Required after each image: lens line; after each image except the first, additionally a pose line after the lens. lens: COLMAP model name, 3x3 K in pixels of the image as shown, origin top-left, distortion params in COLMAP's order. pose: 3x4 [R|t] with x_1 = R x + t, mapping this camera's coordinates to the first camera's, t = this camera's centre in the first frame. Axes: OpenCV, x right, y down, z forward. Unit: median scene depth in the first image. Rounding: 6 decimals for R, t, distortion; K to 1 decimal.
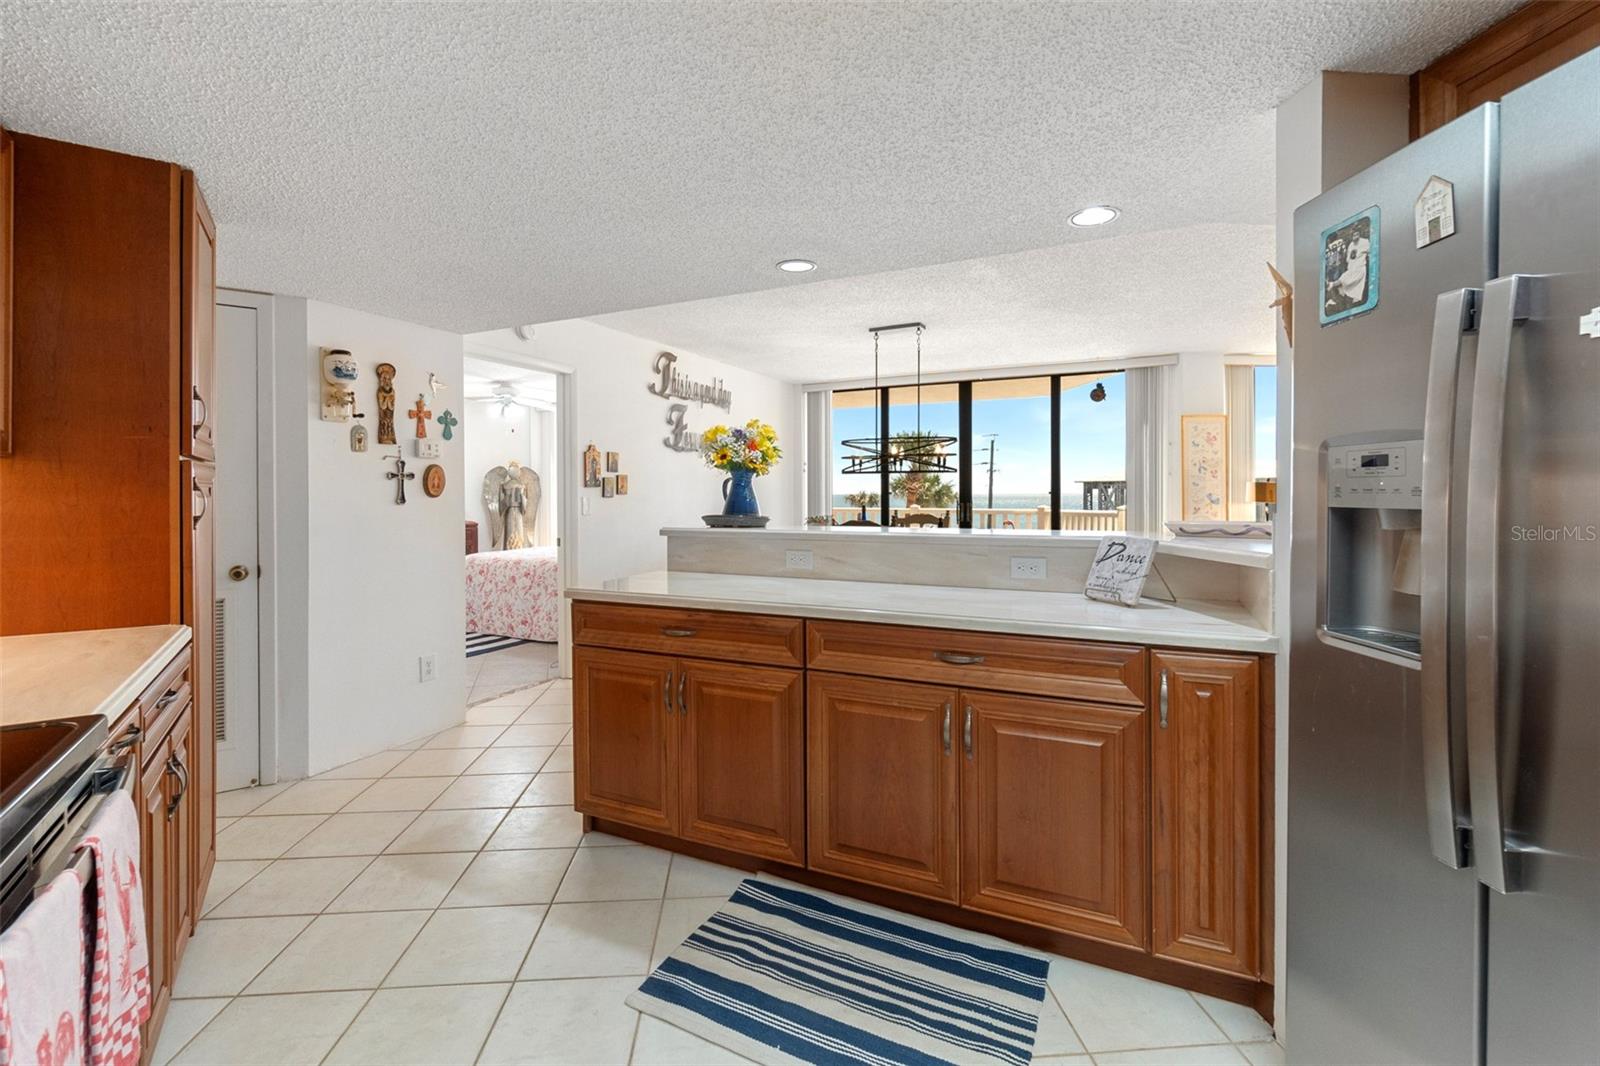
lens RADIAL K [[692.0, 0, 798.7], [0, 692.0, 500.0], [0, 0, 1]] dist [-0.011131, 0.002900]
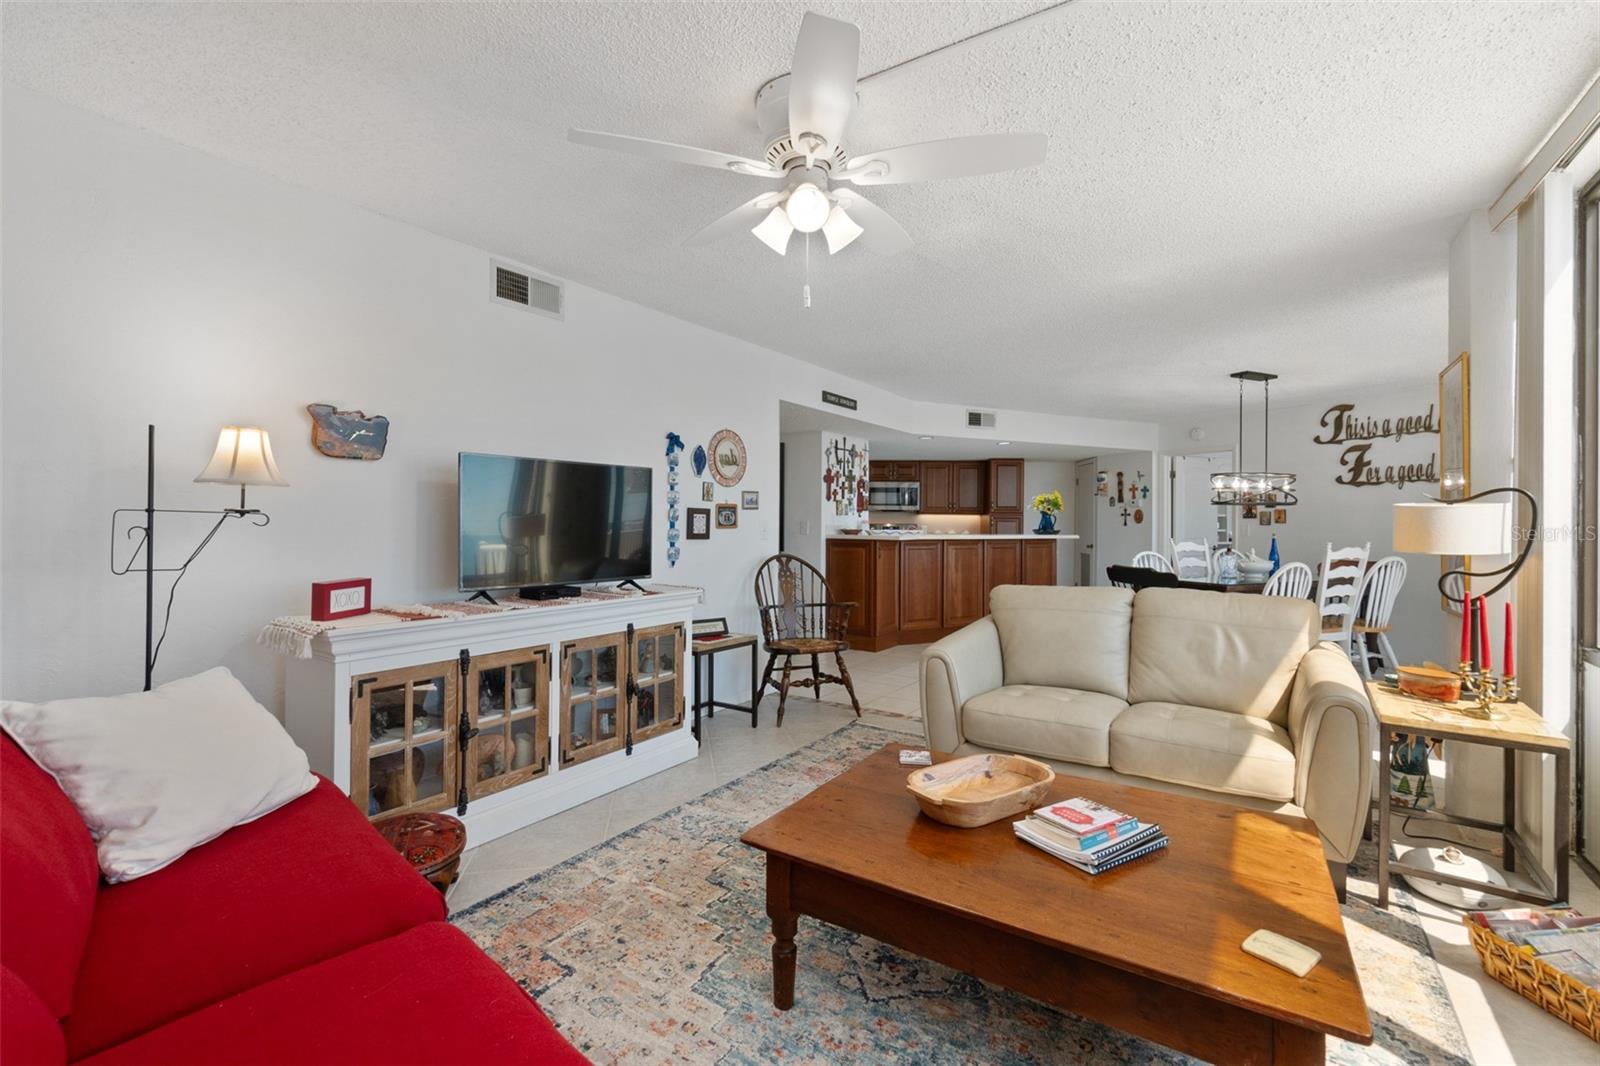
lens RADIAL K [[692.0, 0, 791.1], [0, 692.0, 523.3], [0, 0, 1]] dist [-0.011131, 0.002900]
pose [[-0.627024, 0.001487, -0.778999, 2.130408], [-0.012240, 0.999856, 0.011761, -0.017865], [0.778904, 0.016910, -0.626915, 1.610879]]
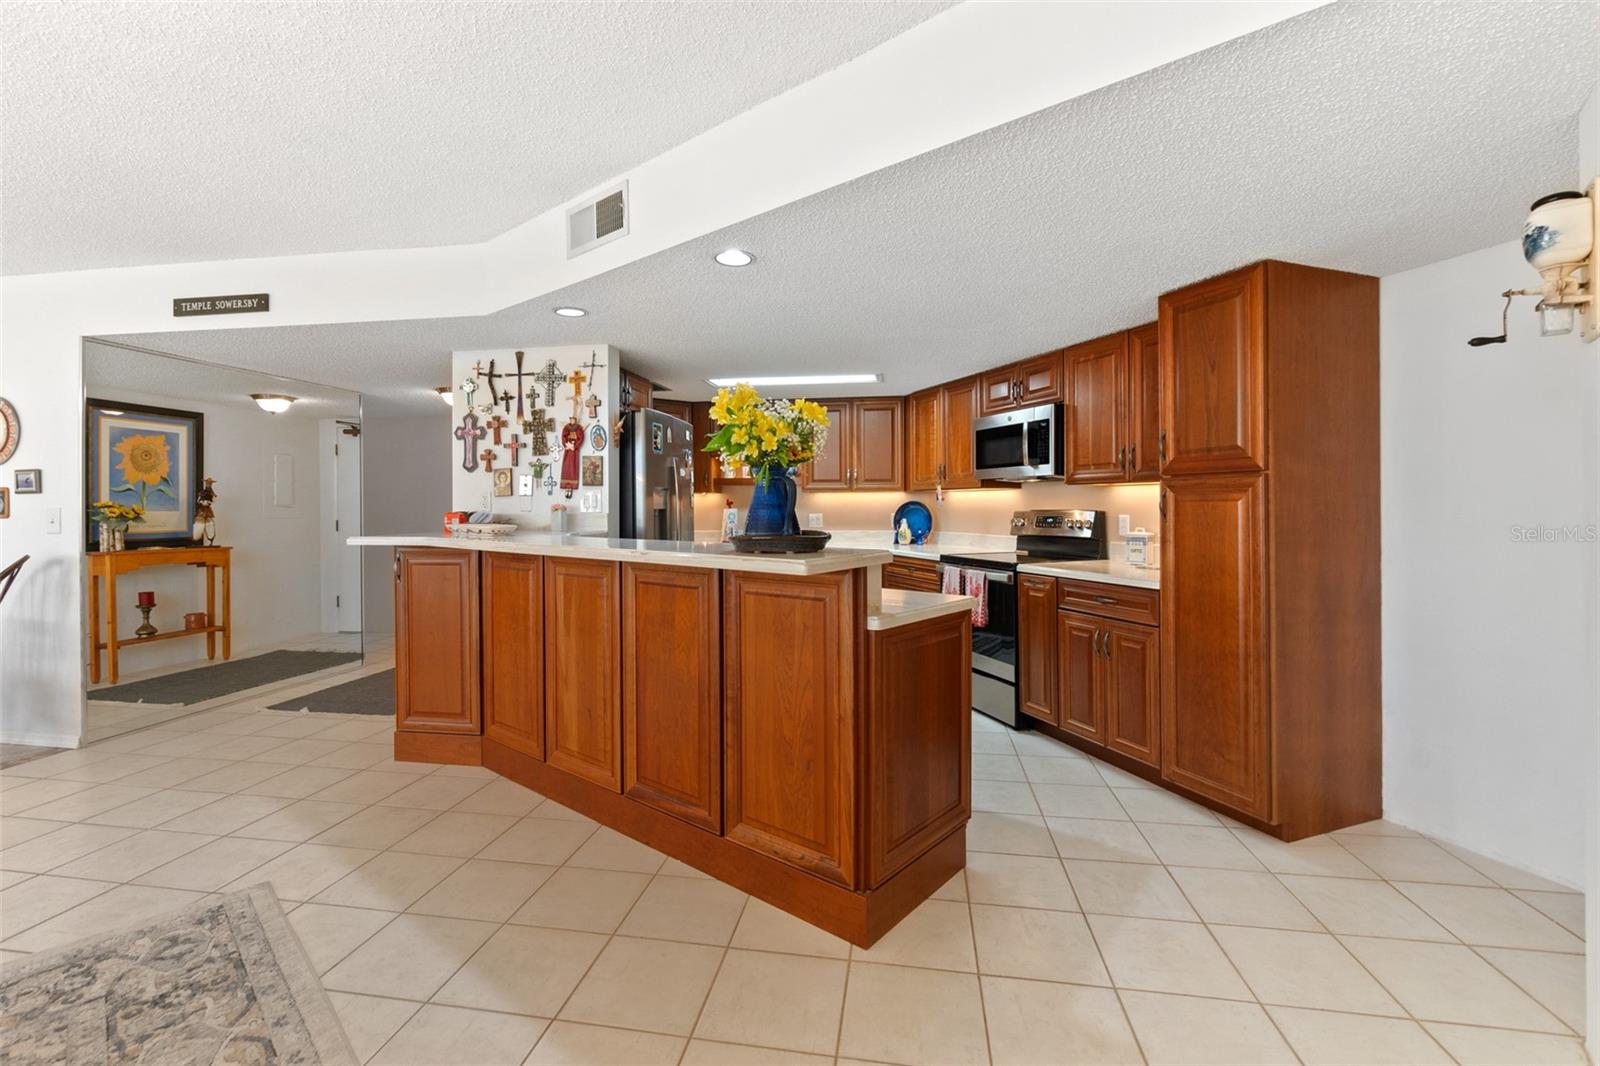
lens RADIAL K [[692.0, 0, 807.1], [0, 692.0, 514.5], [0, 0, 1]] dist [-0.011131, 0.002900]
pose [[-0.973618, 0.003832, 0.228153, -0.238295], [0.008407, 0.999783, 0.019082, -0.006897], [-0.228030, 0.020497, -0.973438, 1.427651]]
